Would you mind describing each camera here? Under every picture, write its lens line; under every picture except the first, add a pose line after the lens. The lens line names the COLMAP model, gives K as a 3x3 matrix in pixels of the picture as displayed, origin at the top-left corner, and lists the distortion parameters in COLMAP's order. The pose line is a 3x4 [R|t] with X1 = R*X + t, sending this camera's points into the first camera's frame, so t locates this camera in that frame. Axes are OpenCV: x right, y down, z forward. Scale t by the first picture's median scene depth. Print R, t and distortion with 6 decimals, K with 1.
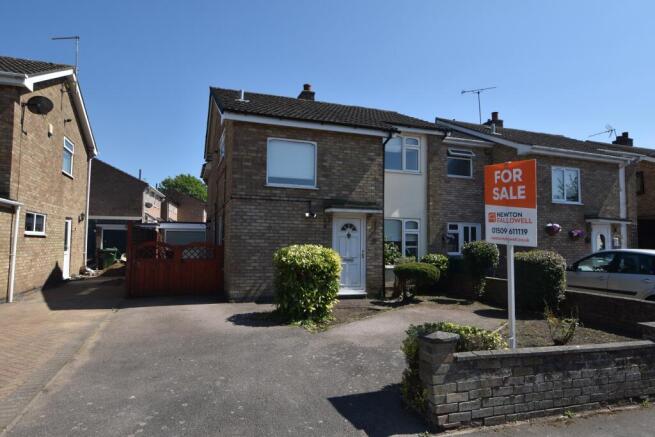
lens RADIAL K [[393.2, 0, 326.1], [0, 393.2, 218.2], [0, 0, 1]] dist [0.008005, 0.001466]
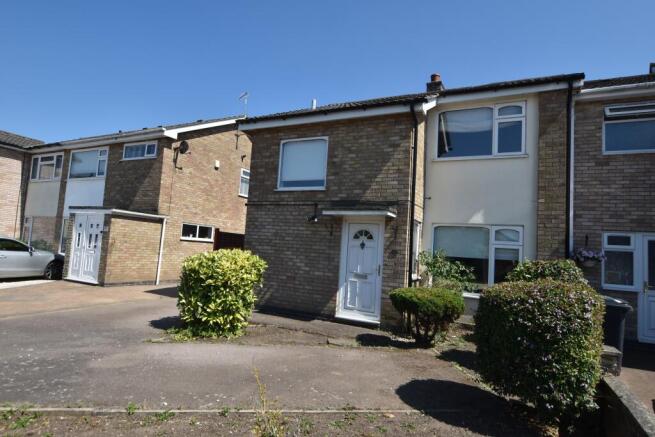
lens RADIAL K [[369.9, 0, 326.4], [0, 369.9, 220.2], [0, 0, 1]] dist [-0.007669, -0.002250]
pose [[0.703330, -0.026789, -0.710358, 0.537592], [-0.009496, 0.998846, -0.047071, 0.029441], [0.710800, 0.039852, 0.702265, 0.423921]]
